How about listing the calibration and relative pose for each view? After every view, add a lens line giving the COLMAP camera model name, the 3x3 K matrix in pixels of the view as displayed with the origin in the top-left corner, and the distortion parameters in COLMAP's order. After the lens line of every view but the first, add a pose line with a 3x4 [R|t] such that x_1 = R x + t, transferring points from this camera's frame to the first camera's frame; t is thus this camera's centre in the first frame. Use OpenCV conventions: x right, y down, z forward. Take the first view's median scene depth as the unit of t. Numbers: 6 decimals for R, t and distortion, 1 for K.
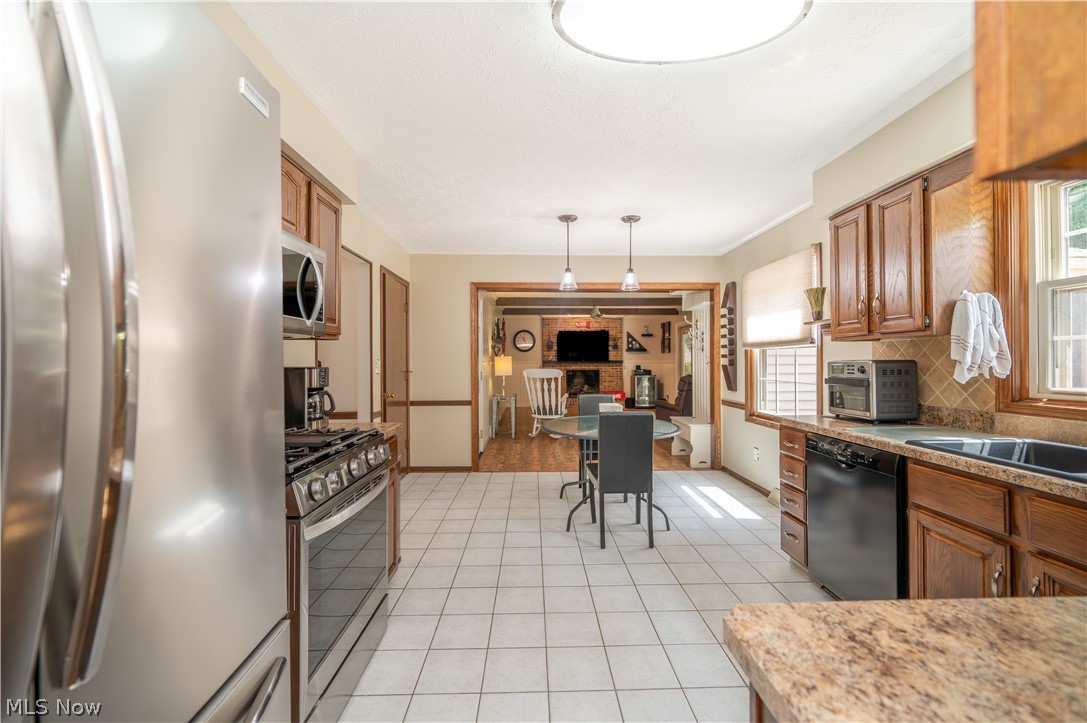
lens RADIAL K [[429.8, 0, 545.5], [0, 429.8, 358.6], [0, 0, 1]] dist [-0.003709, -0.000276]
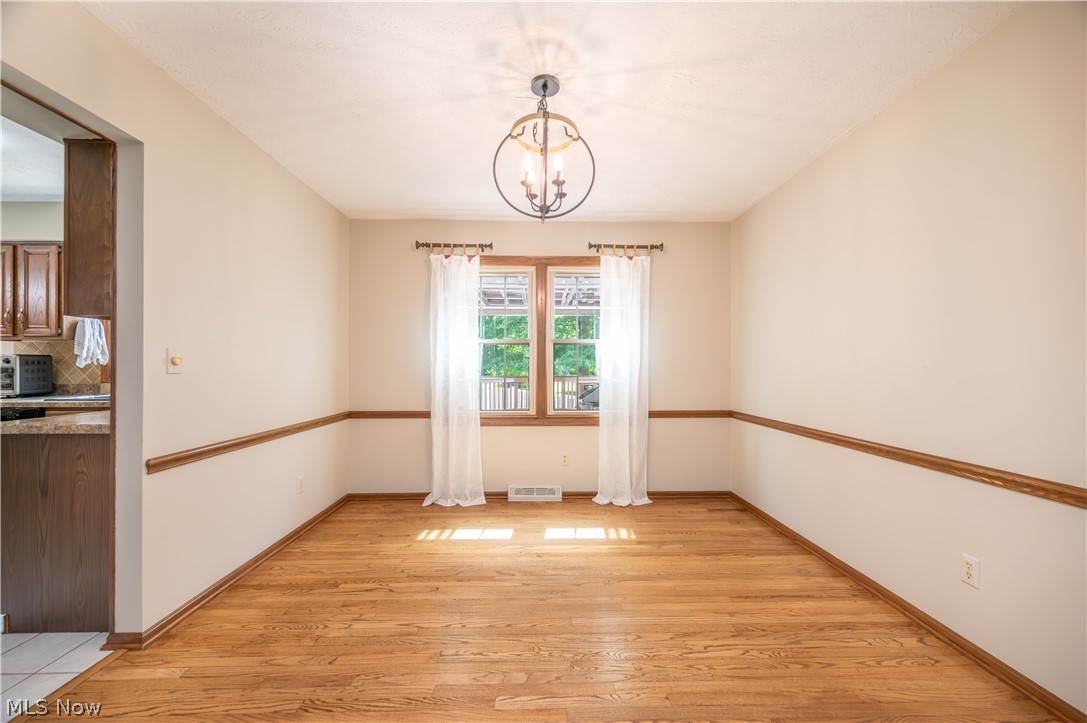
lens RADIAL K [[429.8, 0, 551.4], [0, 429.8, 363.0], [0, 0, 1]] dist [-0.003709, -0.000276]
pose [[-0.004755, 0.007608, 0.999960, -0.728753], [-0.005115, 0.999958, -0.007633, 0.037287], [-0.999976, -0.005151, -0.004716, -0.846986]]
